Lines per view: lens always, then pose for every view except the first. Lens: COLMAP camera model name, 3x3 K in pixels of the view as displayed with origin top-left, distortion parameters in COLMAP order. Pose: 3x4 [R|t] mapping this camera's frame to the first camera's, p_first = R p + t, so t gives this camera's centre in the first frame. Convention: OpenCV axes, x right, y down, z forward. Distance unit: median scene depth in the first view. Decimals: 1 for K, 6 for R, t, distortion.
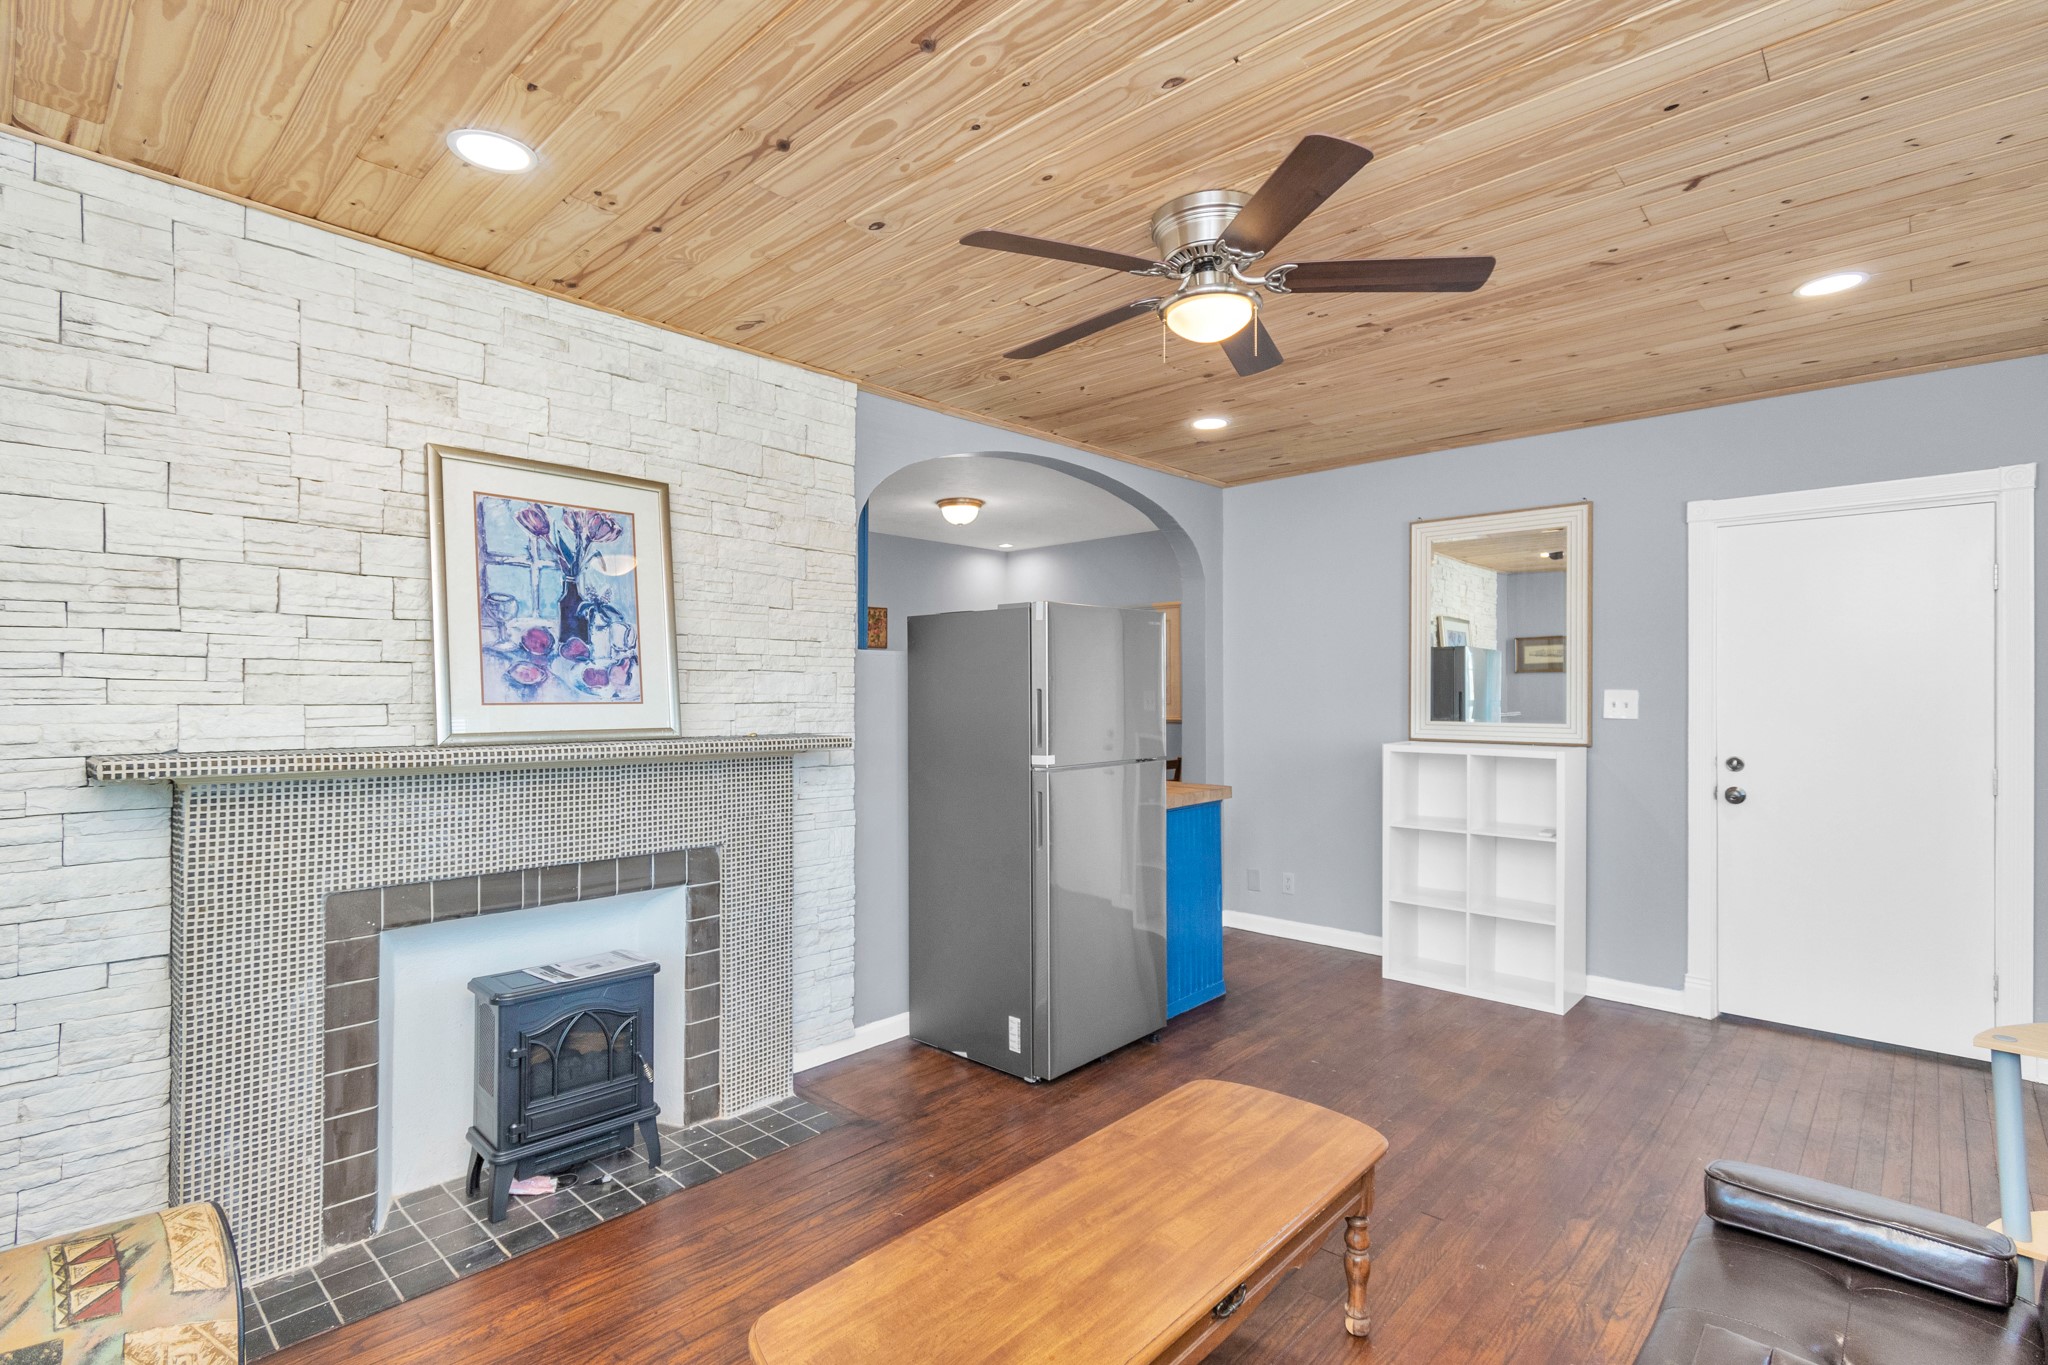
lens RADIAL K [[968.7, 0, 1010.2], [0, 968.7, 693.0], [0, 0, 1]] dist [0.001479, 0.000349]
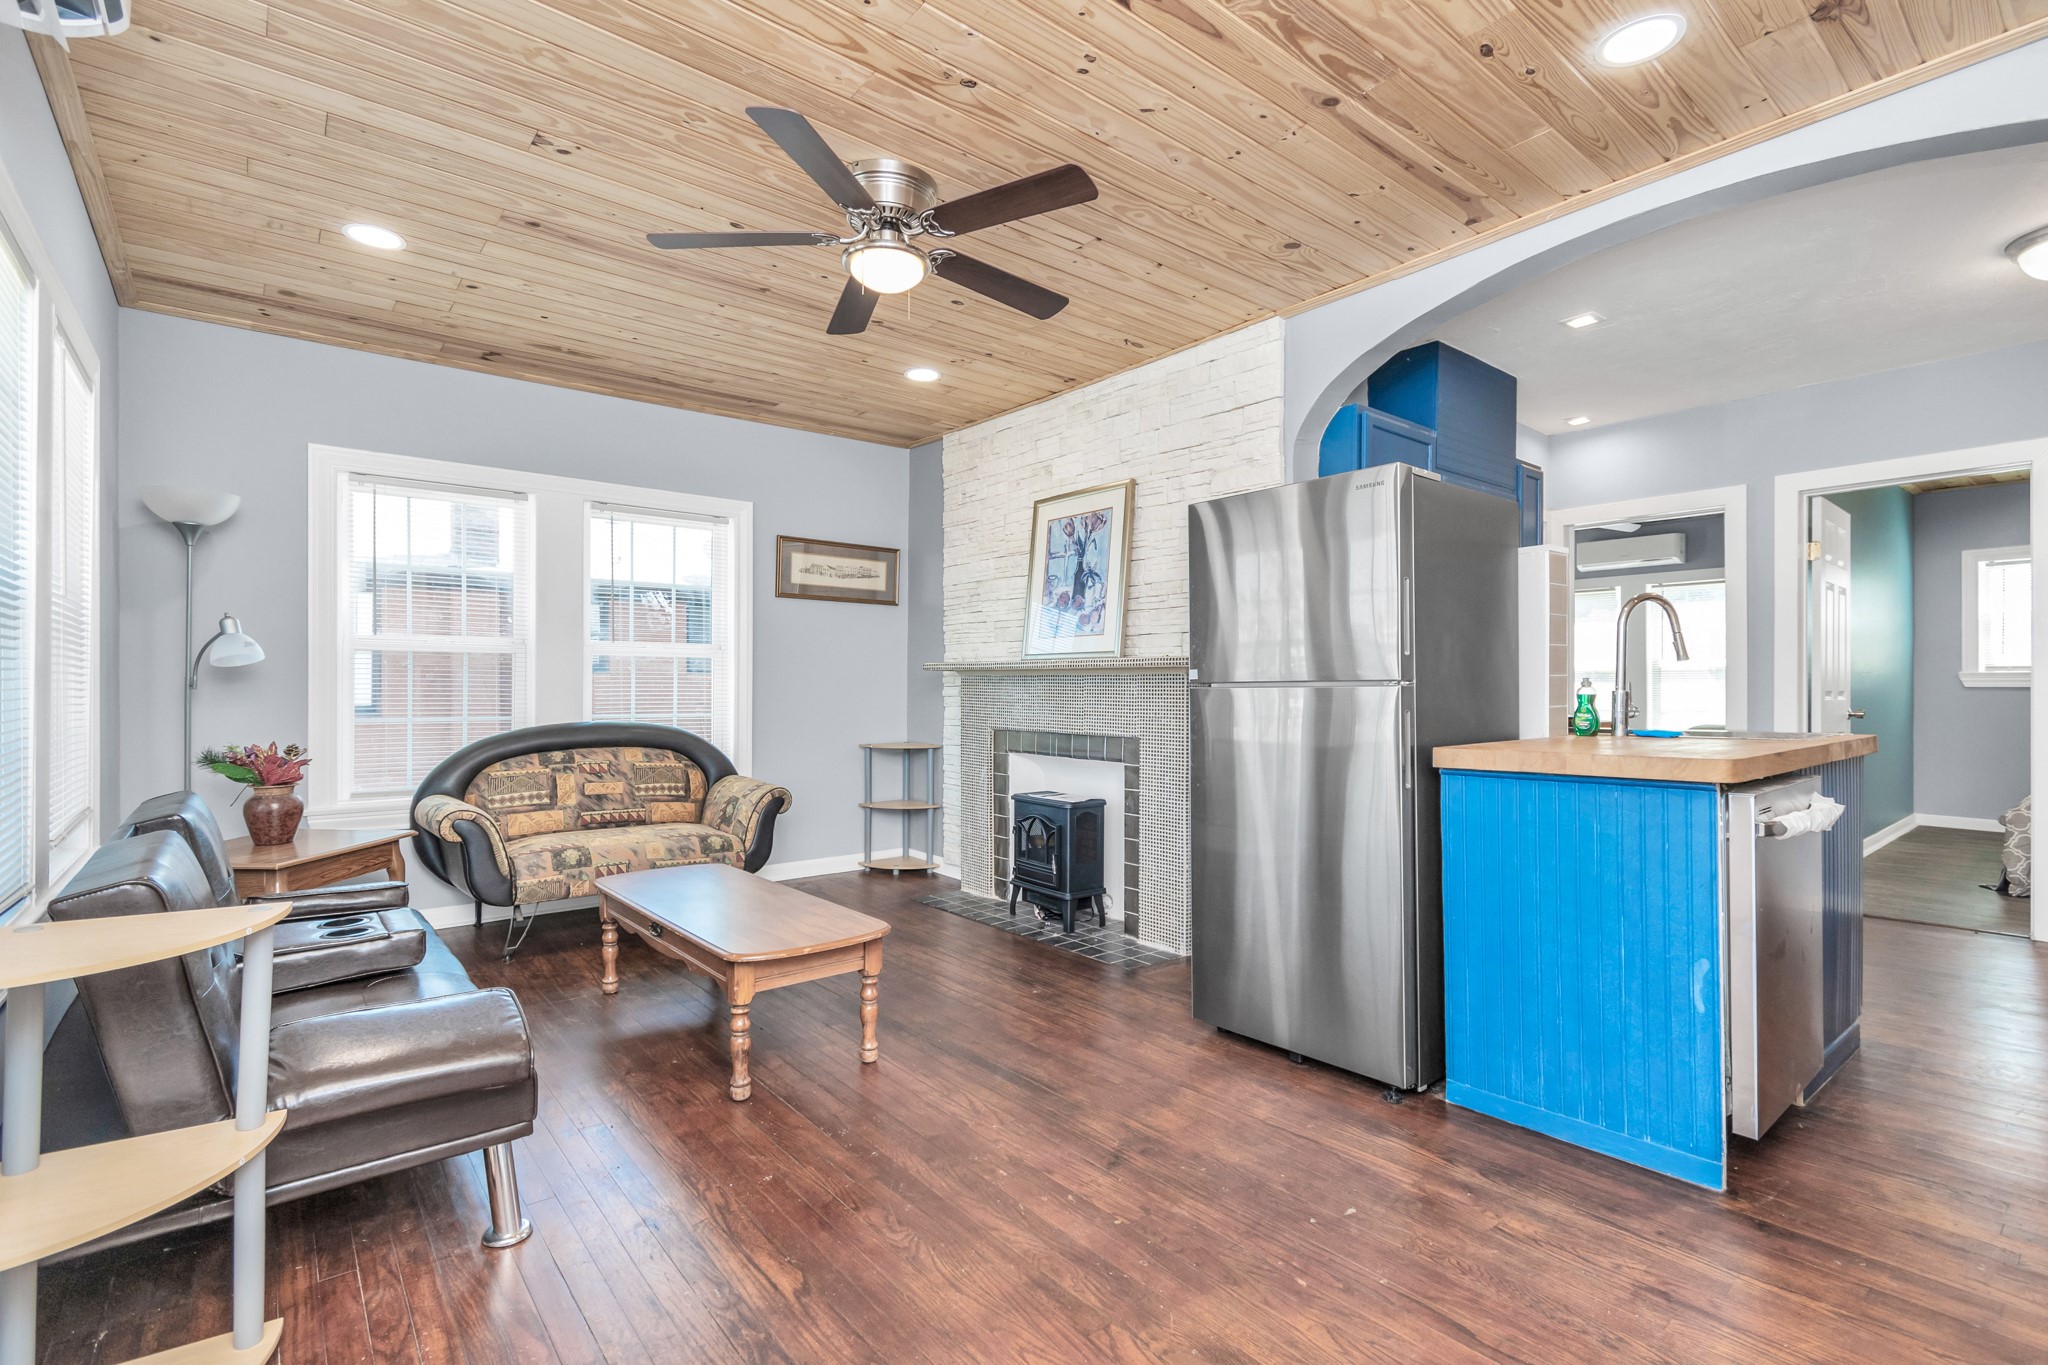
lens RADIAL K [[910.1, 0, 1029.0], [0, 910.1, 682.1], [0, 0, 1]] dist [0.001070, -0.000221]
pose [[-0.105659, -0.001018, -0.994402, 1.059996], [0.005584, 0.999983, -0.001617, 0.088493], [0.994387, -0.005724, -0.105651, 1.073397]]
